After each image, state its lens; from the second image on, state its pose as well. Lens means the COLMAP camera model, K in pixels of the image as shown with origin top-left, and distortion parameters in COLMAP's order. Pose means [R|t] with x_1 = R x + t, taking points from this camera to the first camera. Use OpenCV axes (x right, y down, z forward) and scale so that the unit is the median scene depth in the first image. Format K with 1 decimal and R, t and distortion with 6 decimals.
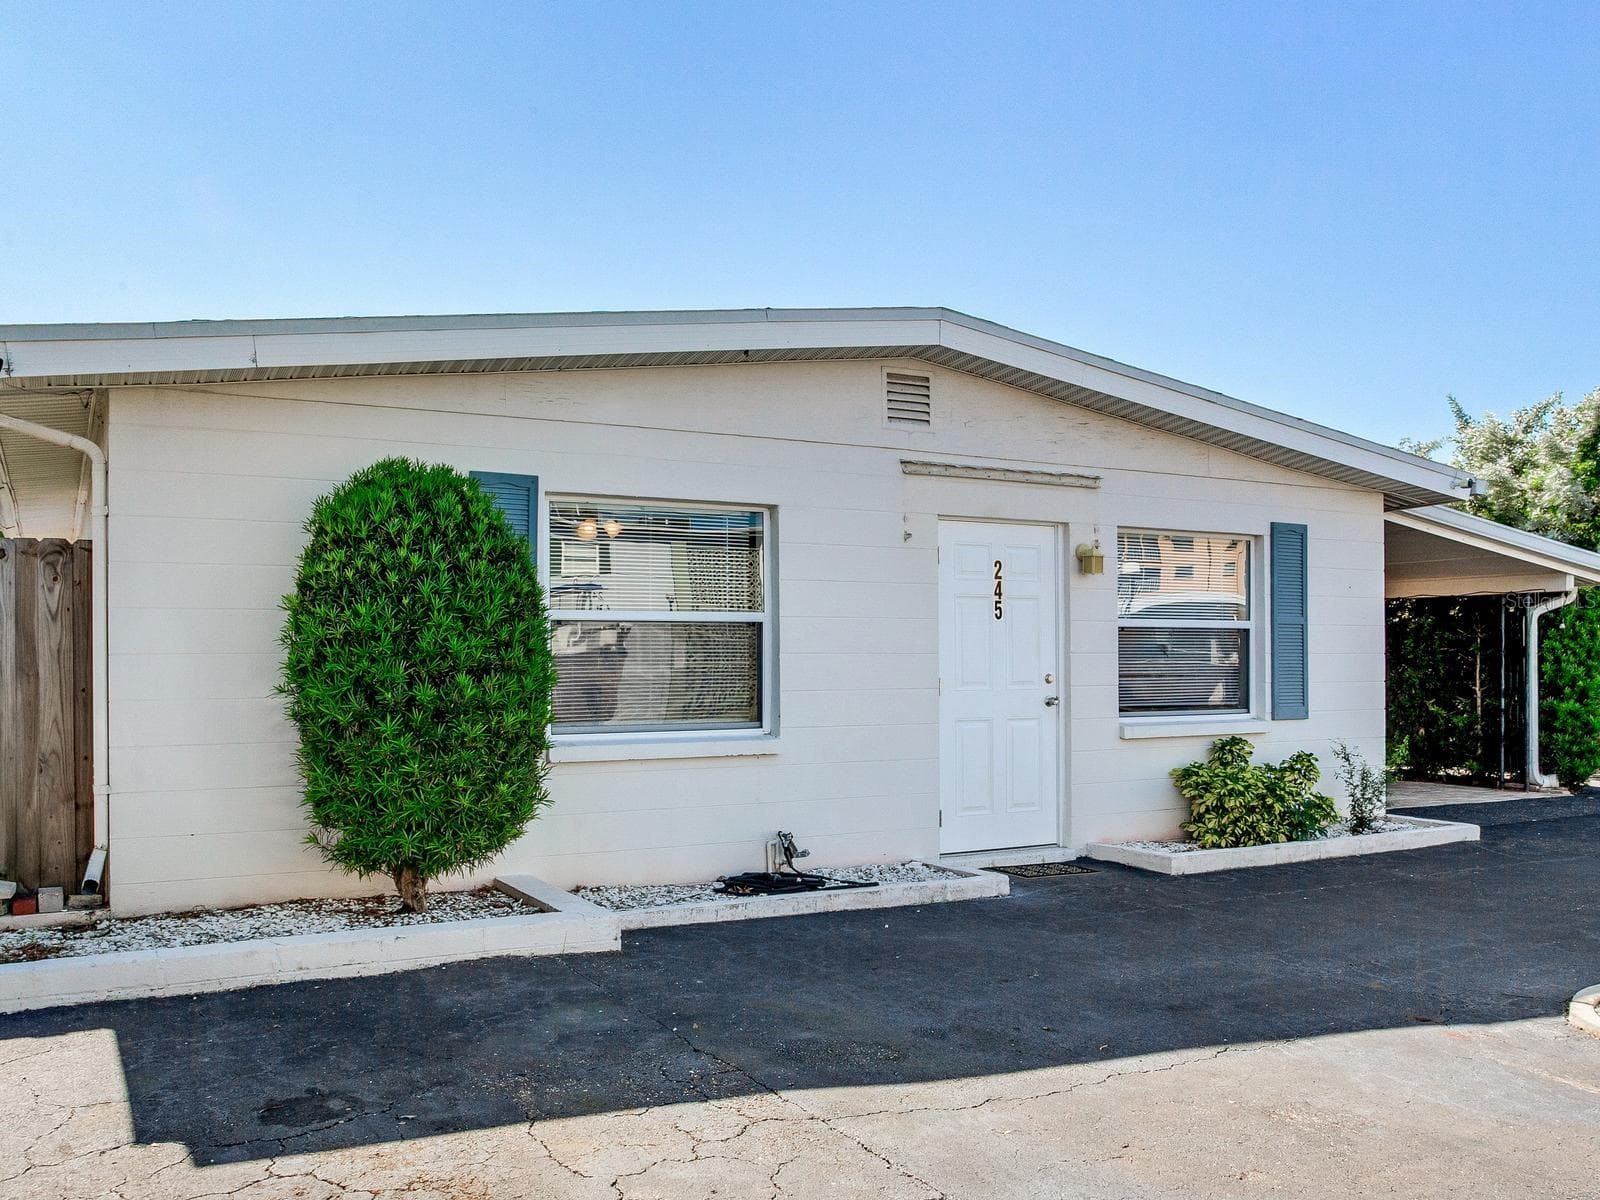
lens RADIAL K [[1378.1, 0, 802.3], [0, 1378.1, 645.7], [0, 0, 1]] dist [-0.054378, 0.002248]
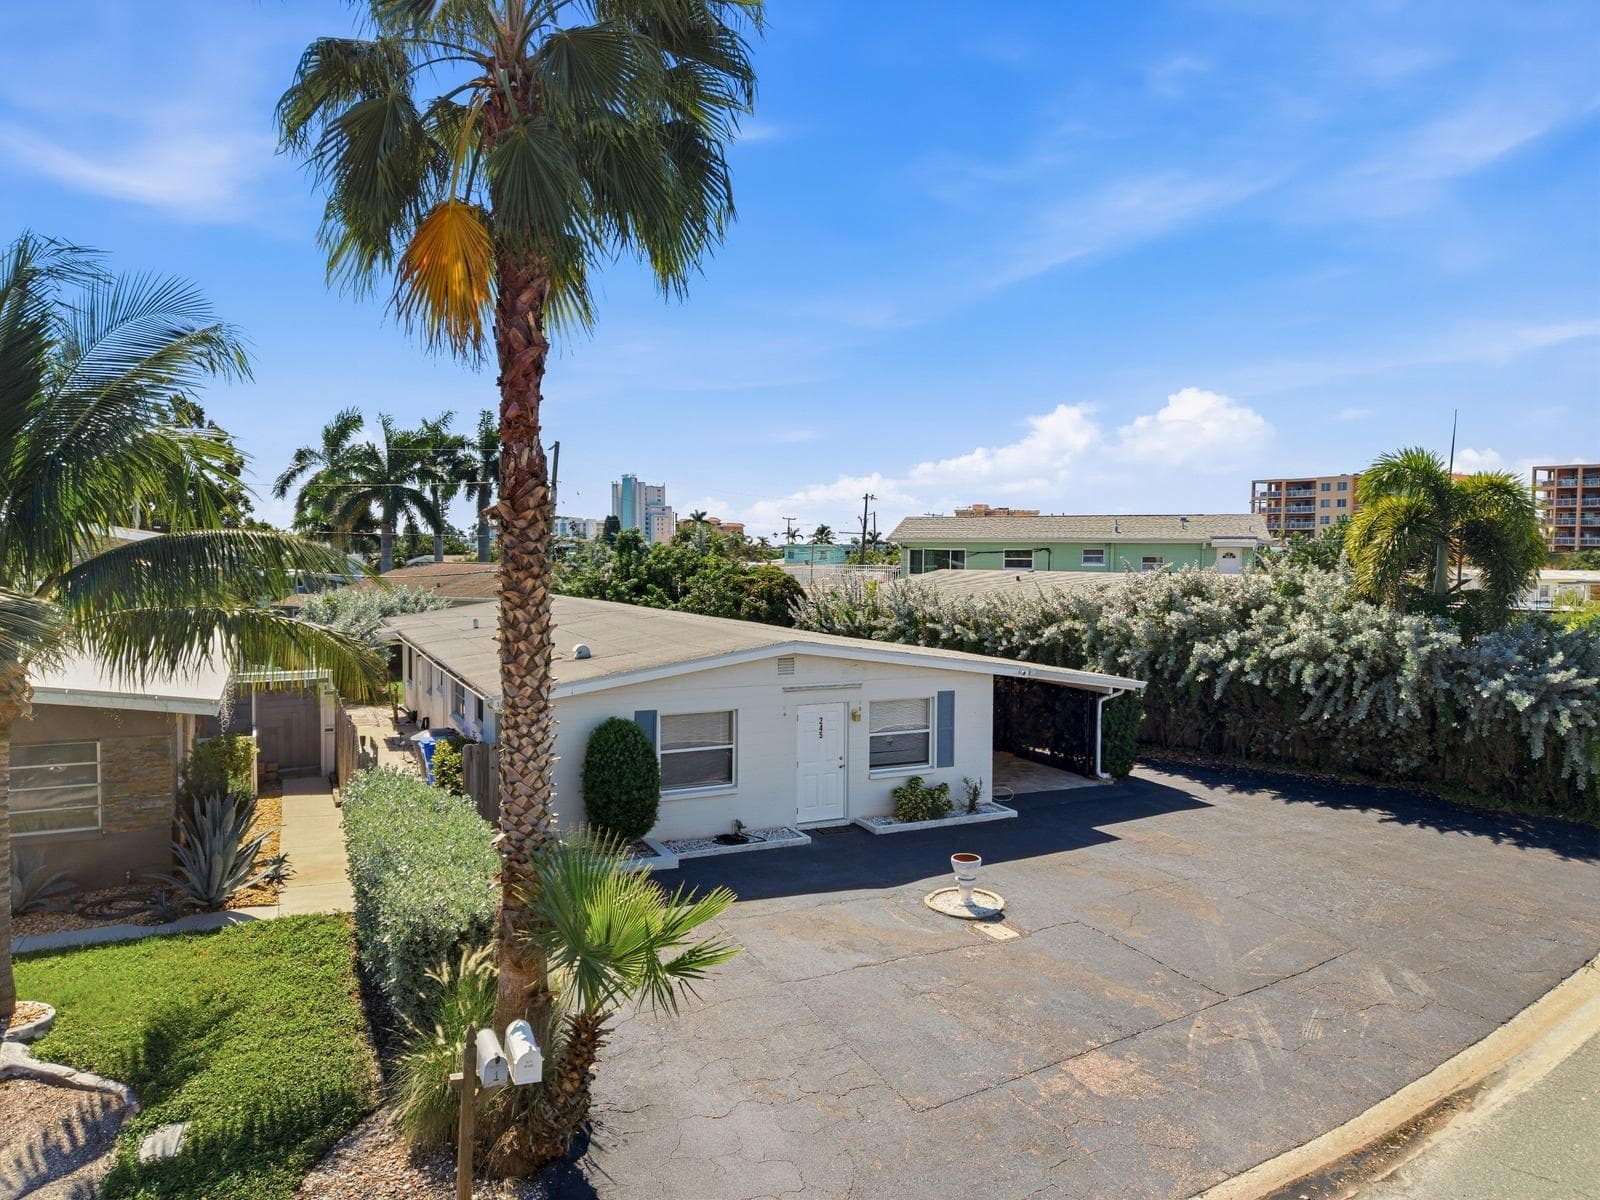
lens RADIAL K [[1092.8, 0, 802.7], [0, 1092.8, 619.8], [0, 0, 1]] dist [0.072932, -0.000700]
pose [[0.998601, 0.010521, -0.051819, 0.218395], [-0.006540, 0.997054, 0.076418, -0.425647], [0.052470, -0.075972, 0.995728, -1.171016]]
